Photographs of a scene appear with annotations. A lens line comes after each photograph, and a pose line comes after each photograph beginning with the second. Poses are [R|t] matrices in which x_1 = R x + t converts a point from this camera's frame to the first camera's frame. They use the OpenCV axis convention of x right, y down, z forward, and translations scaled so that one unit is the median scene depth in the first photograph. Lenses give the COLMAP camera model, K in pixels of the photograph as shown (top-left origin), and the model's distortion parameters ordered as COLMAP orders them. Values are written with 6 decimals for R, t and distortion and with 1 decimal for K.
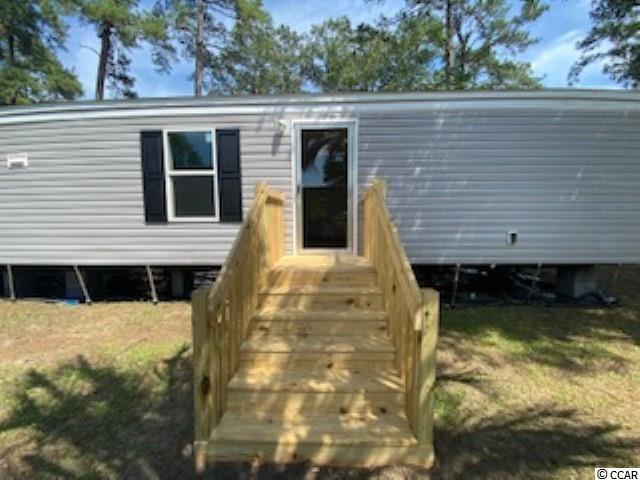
lens RADIAL K [[254.8, 0, 327.3], [0, 254.8, 245.3], [0, 0, 1]] dist [0.035676, -0.024440]
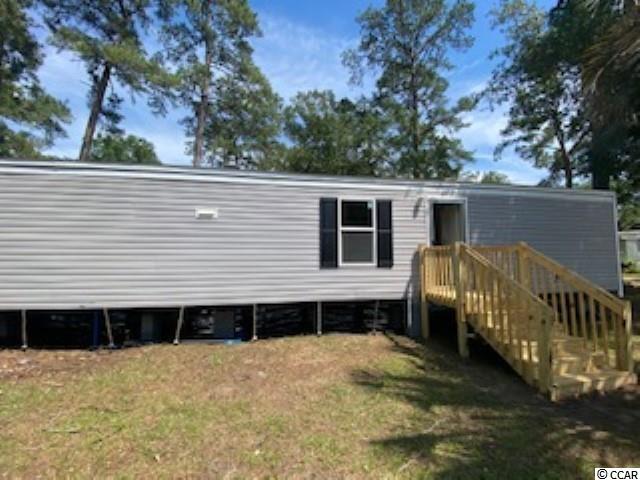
lens RADIAL K [[261.3, 0, 317.6], [0, 261.3, 239.7], [0, 0, 1]] dist [0.018057, -0.018555]
pose [[0.979120, 0.026021, 0.201609, -0.434461], [0.008083, 0.986006, -0.166516, -0.004213], [-0.203121, 0.164669, 0.965208, -0.105513]]
